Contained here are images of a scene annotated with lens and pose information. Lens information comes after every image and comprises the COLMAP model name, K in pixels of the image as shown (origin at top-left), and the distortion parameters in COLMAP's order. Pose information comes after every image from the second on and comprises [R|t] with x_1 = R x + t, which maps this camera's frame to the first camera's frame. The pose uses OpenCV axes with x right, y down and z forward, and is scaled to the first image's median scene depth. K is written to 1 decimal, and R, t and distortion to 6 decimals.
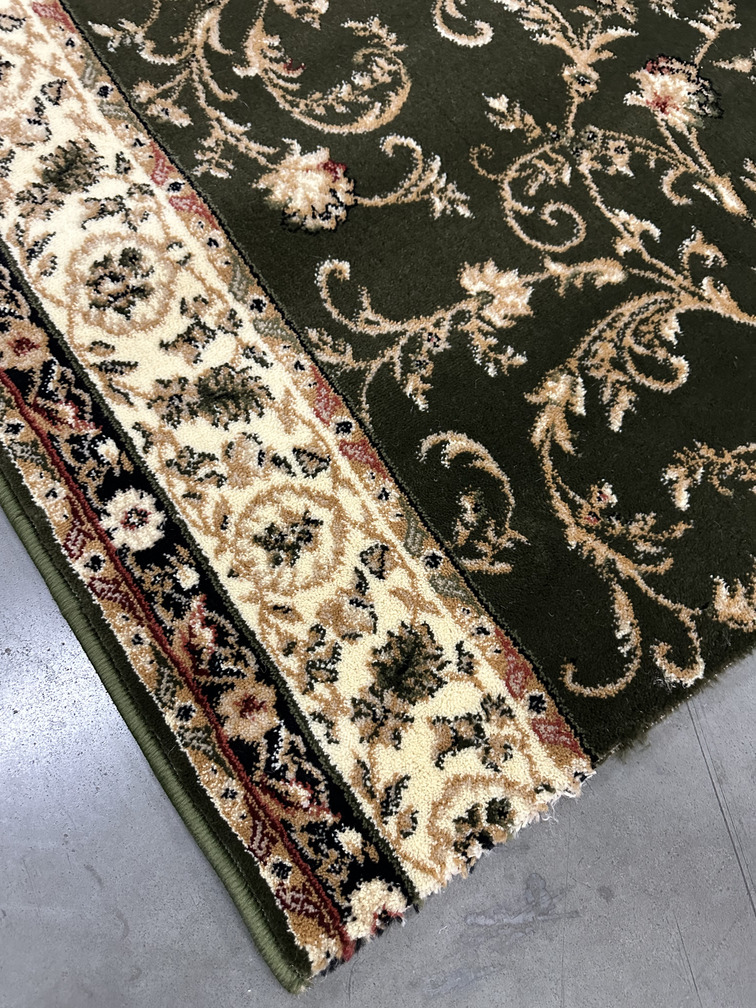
lens RADIAL K [[621.2, 0, 378.1], [0, 621.2, 486.6], [0, 0, 1]] dist [0.070168, -0.098908]
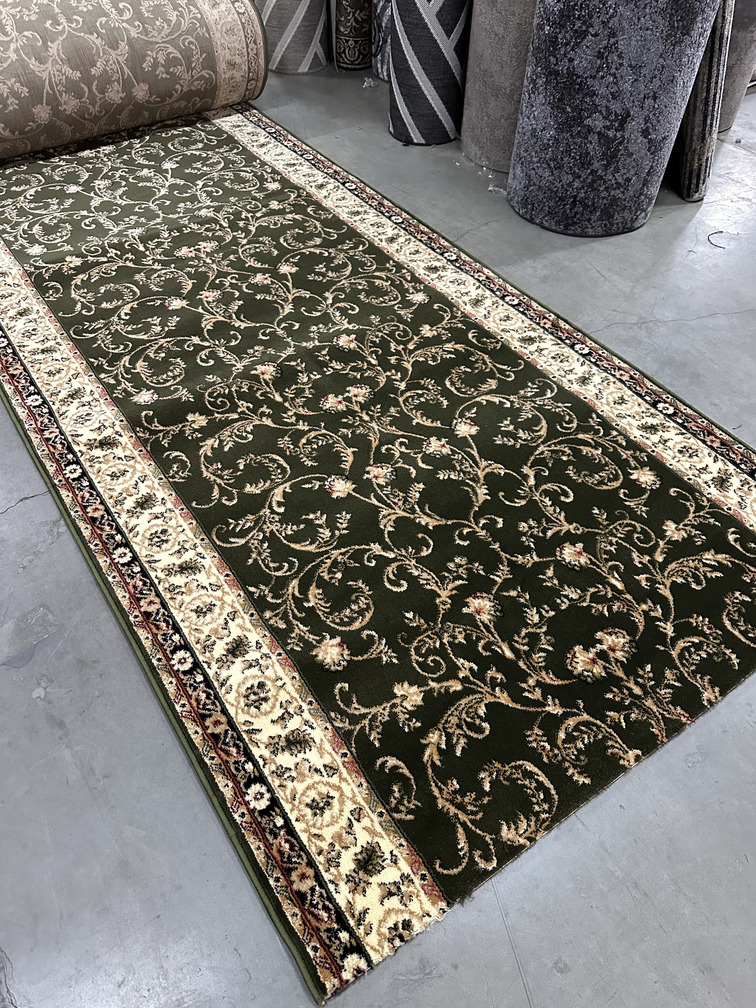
lens RADIAL K [[675.0, 0, 380.1], [0, 675.0, 496.1], [0, 0, 1]] dist [0.085067, -0.142738]
pose [[0.999683, -0.020108, -0.015182, 0.140634], [0.010505, 0.880319, -0.474265, 0.270567], [0.022902, 0.473955, 0.880251, -1.768288]]
